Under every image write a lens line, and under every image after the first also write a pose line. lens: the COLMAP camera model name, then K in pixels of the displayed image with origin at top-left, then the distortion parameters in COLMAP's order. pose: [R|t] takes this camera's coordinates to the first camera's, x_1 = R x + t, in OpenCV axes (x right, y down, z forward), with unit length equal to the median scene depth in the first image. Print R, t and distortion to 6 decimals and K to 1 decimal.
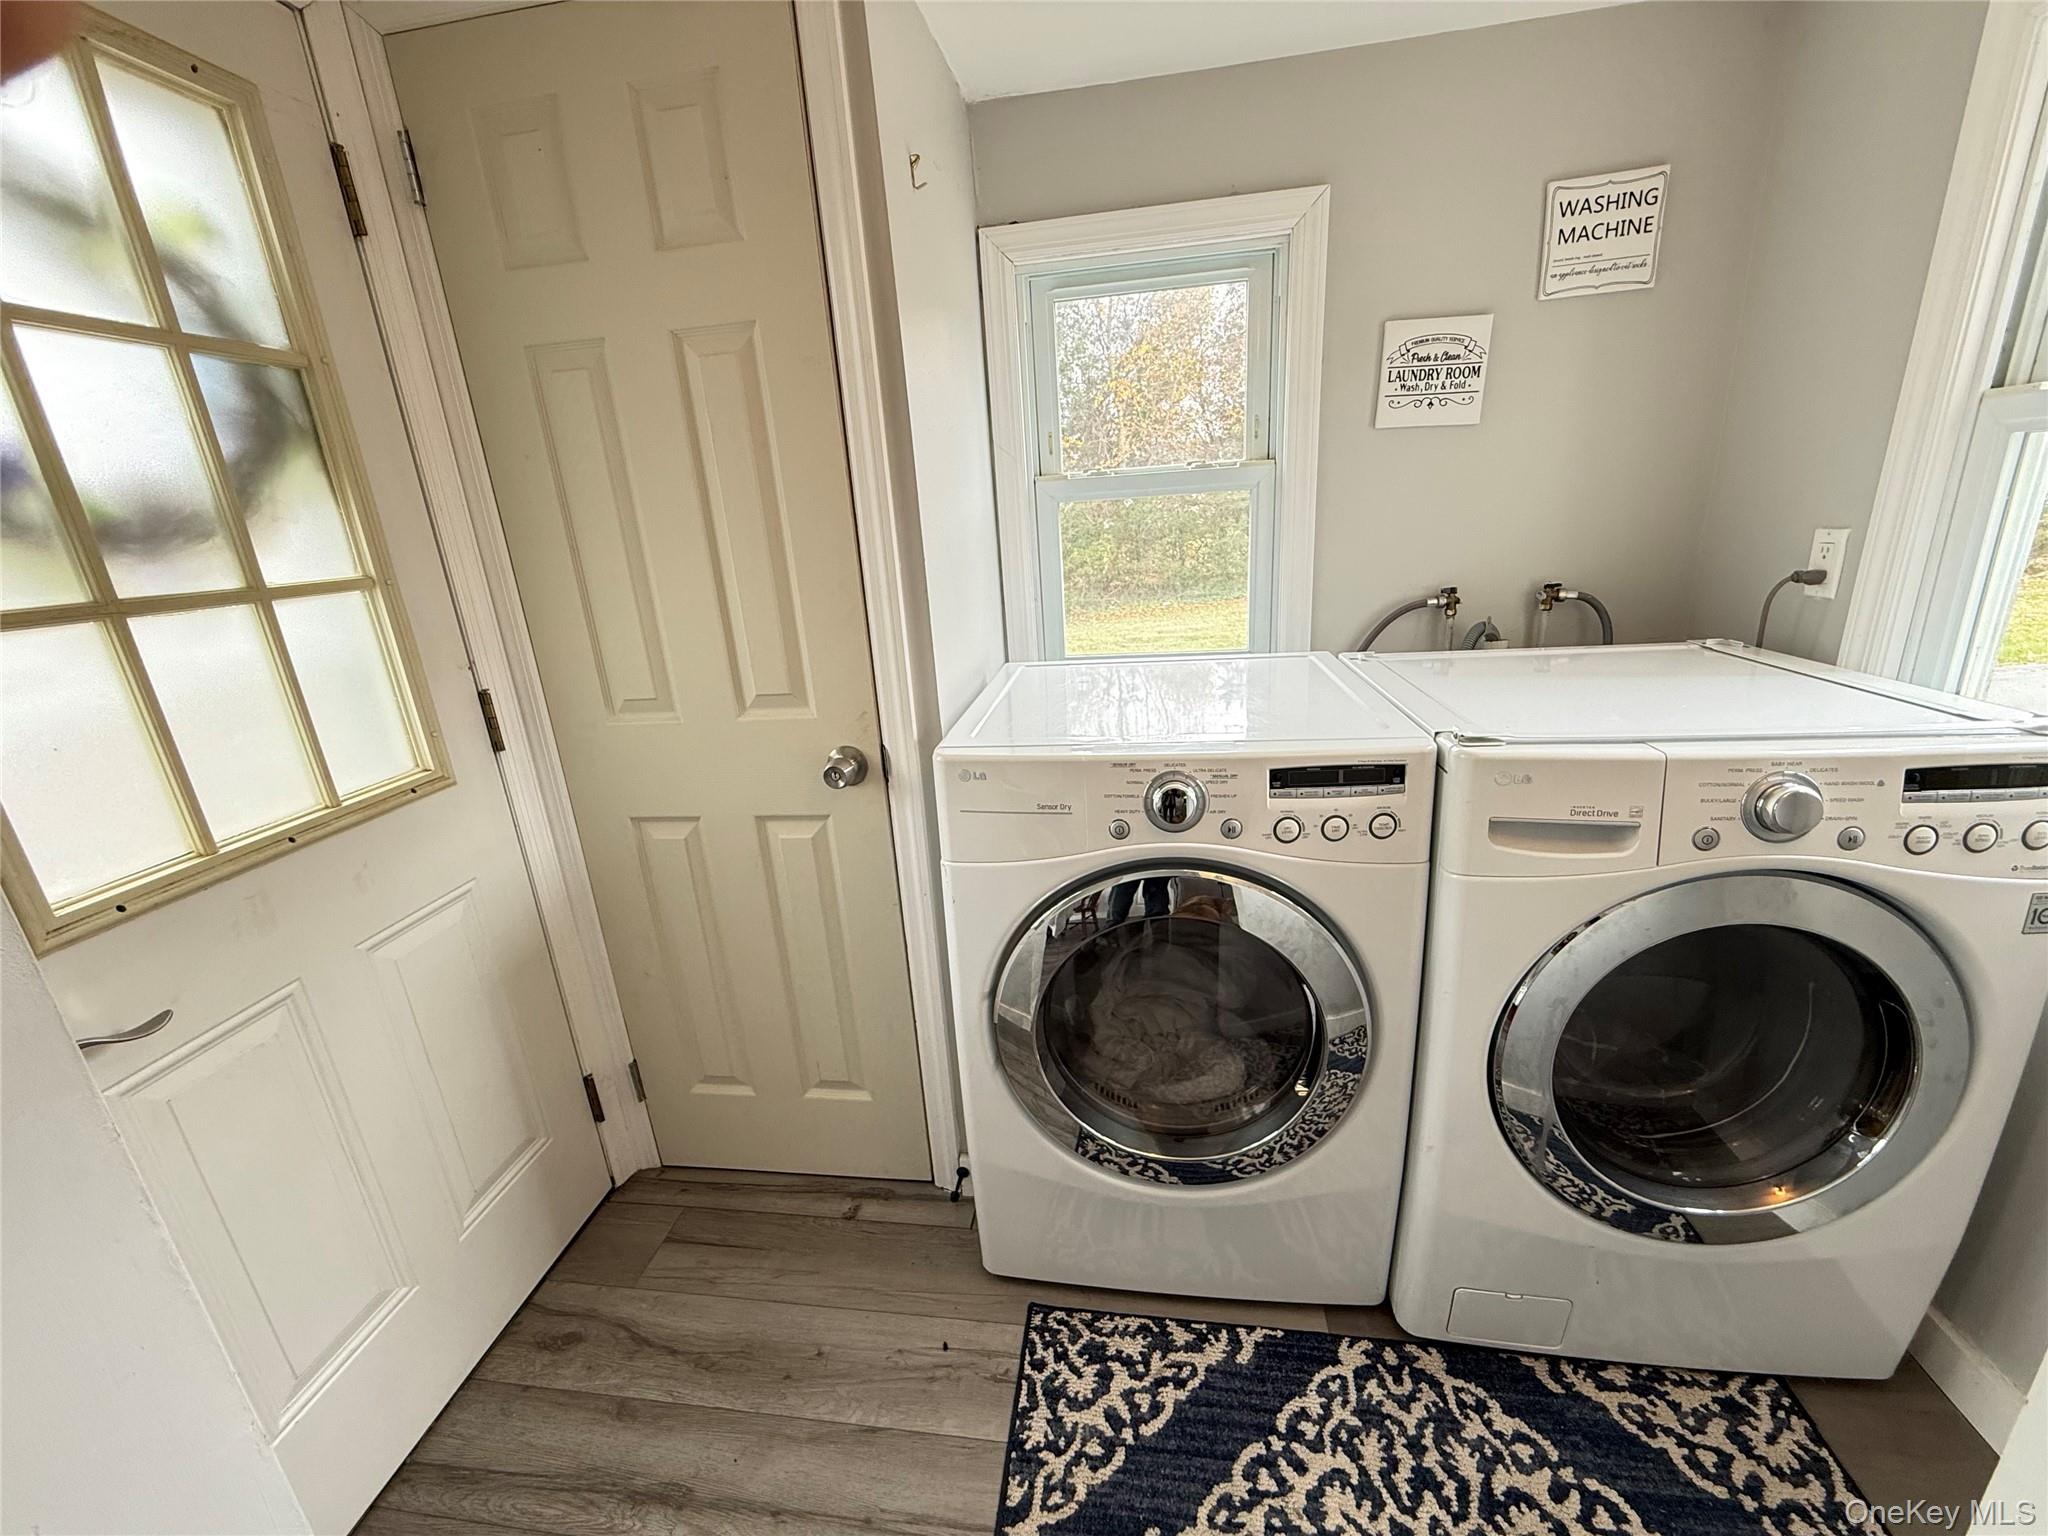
lens RADIAL K [[815.4, 0, 1020.4], [0, 815.4, 763.3], [0, 0, 1]] dist [-0.001255, -0.000246]
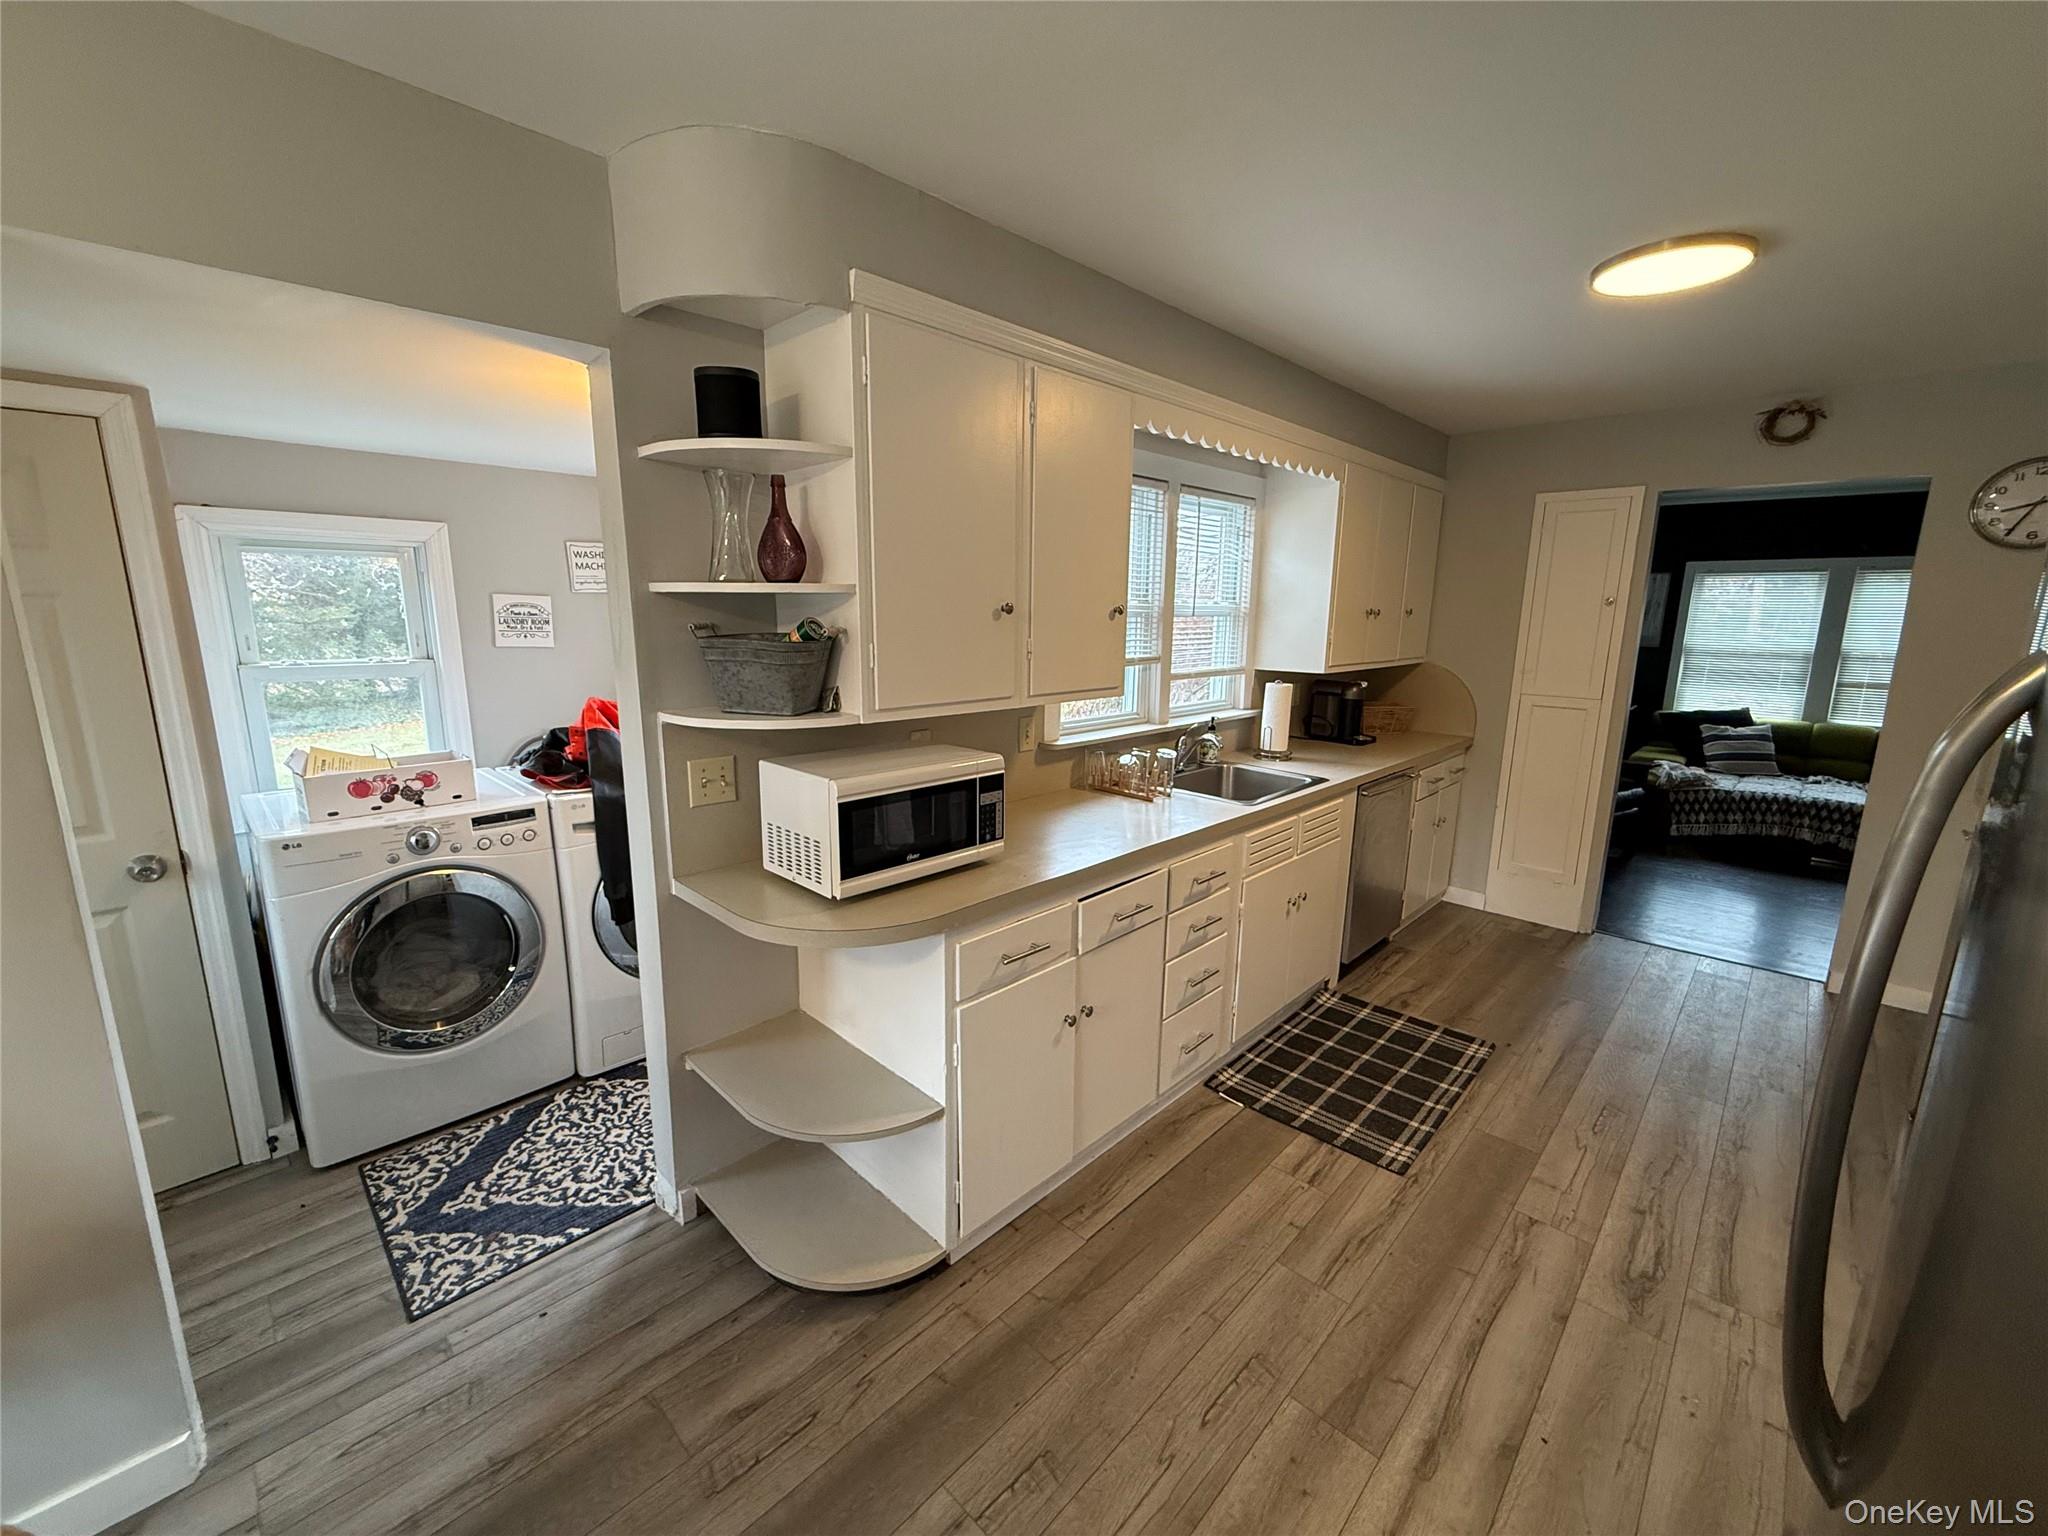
lens RADIAL K [[815.4, 0, 1019.5], [0, 815.4, 768.0], [0, 0, 1]] dist [-0.001255, -0.000246]
pose [[0.582245, -0.086147, 0.808436, -0.561786], [0.198207, 0.979408, -0.038386, 0.233971], [-0.788482, 0.182587, 0.587331, -1.397961]]
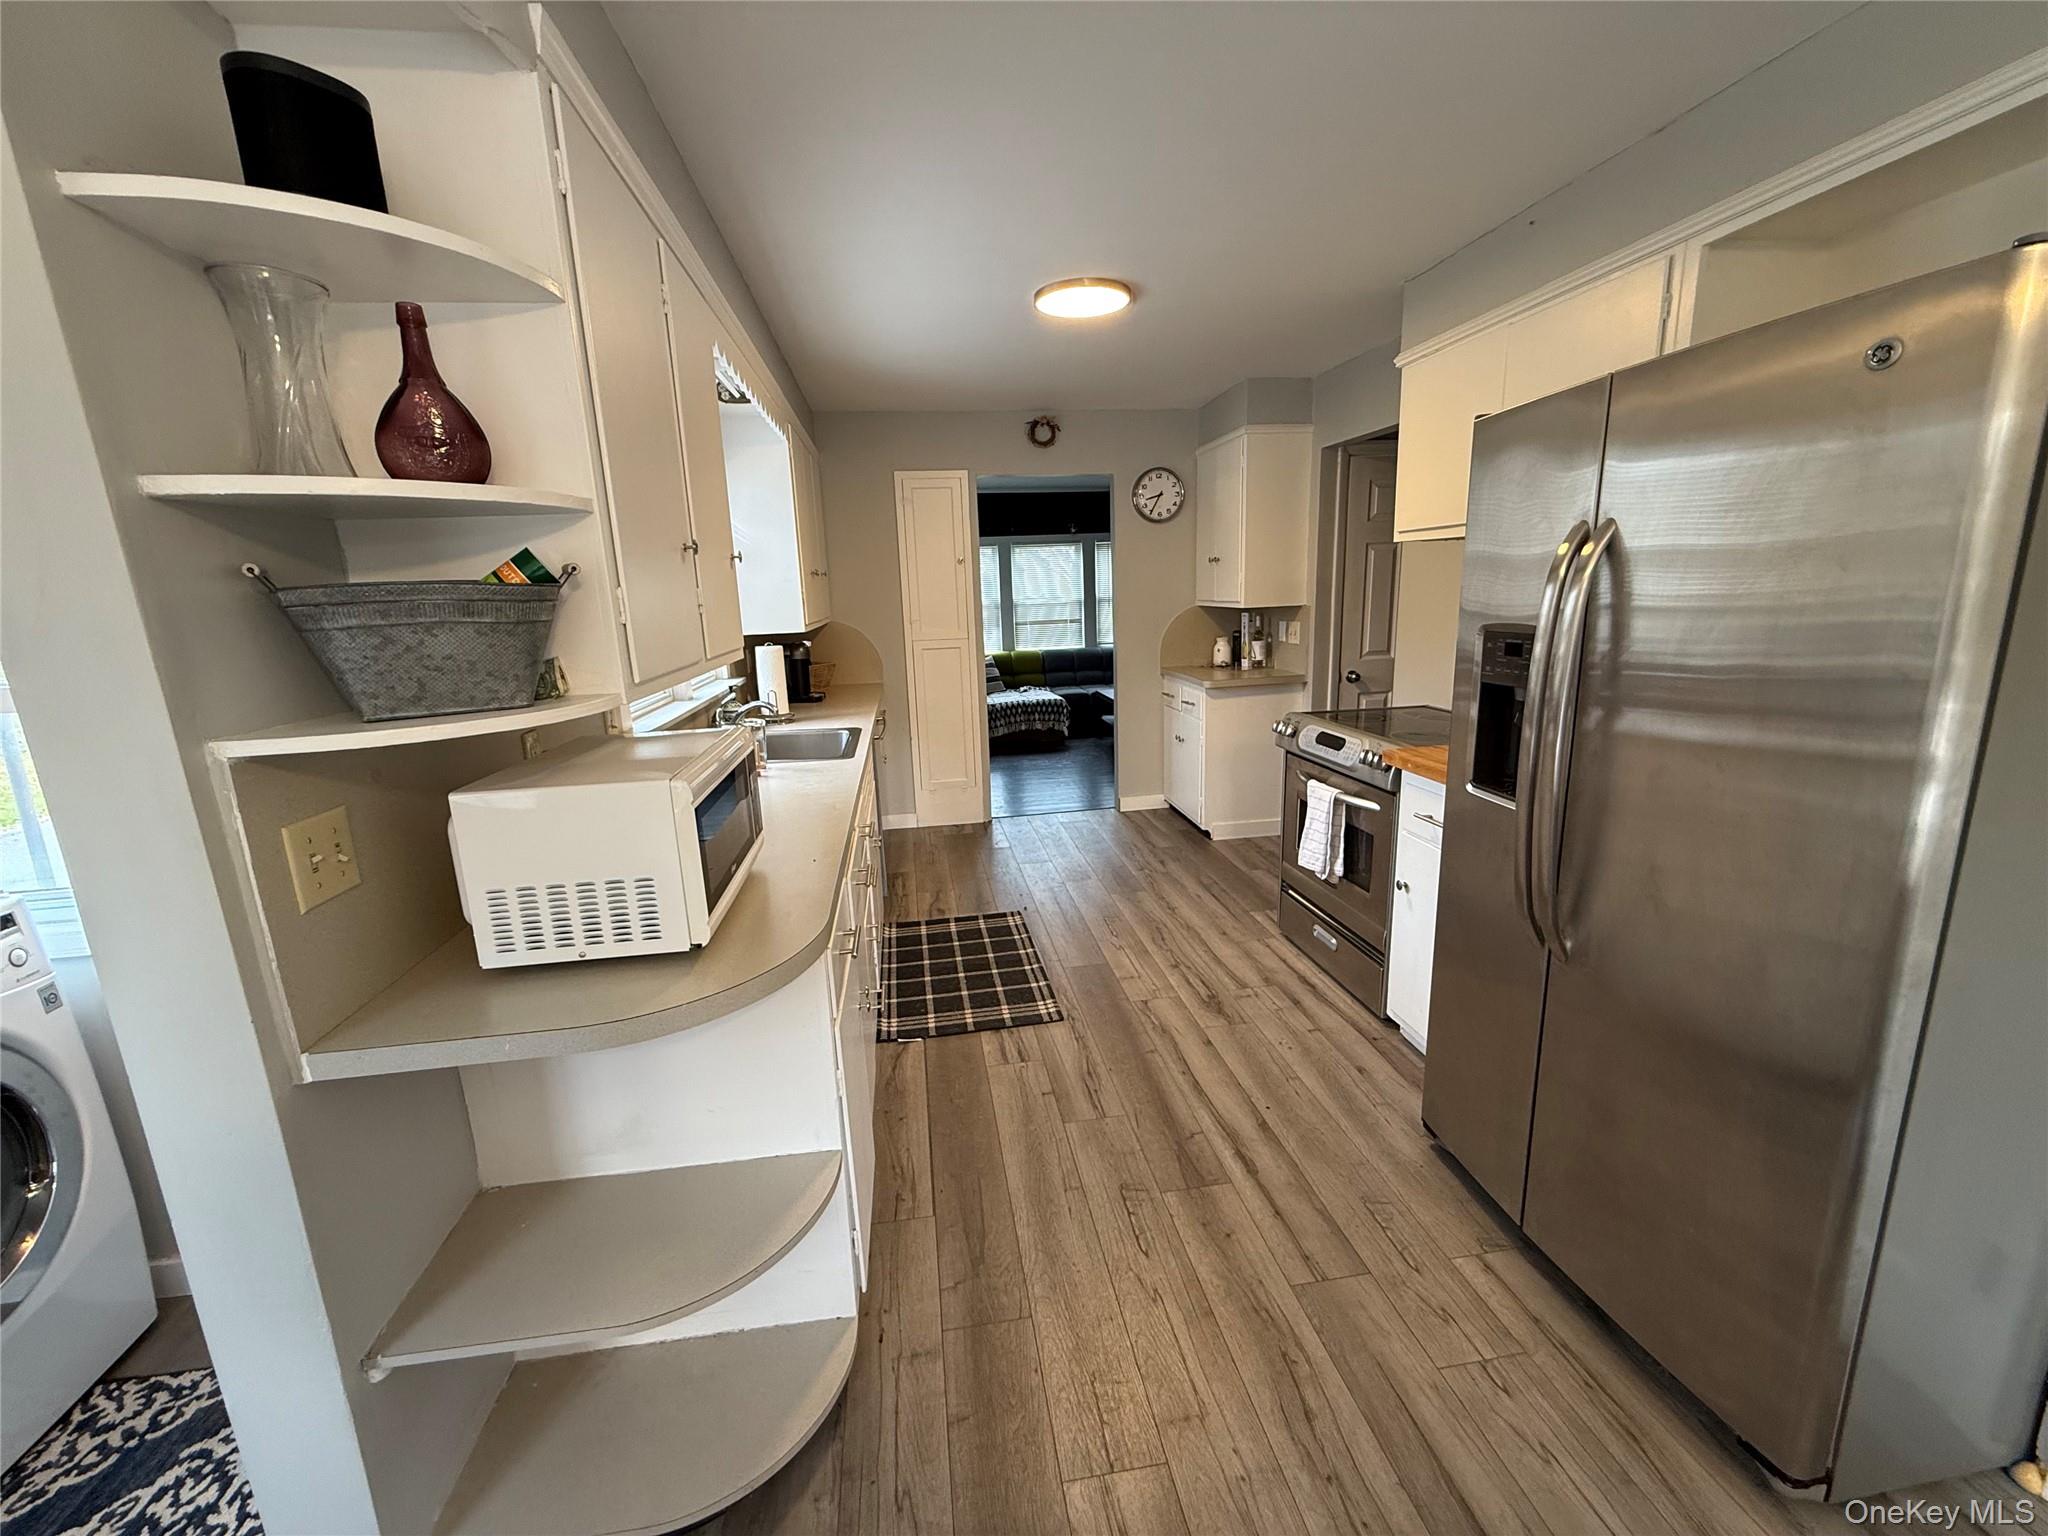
lens RADIAL K [[815.4, 0, 1022.3], [0, 815.4, 766.6], [0, 0, 1]] dist [-0.001255, -0.000246]
pose [[-0.287678, -0.131663, 0.948634, -0.653554], [0.341010, 0.911508, 0.229923, 0.039841], [-0.894960, 0.389638, -0.217322, -0.474915]]
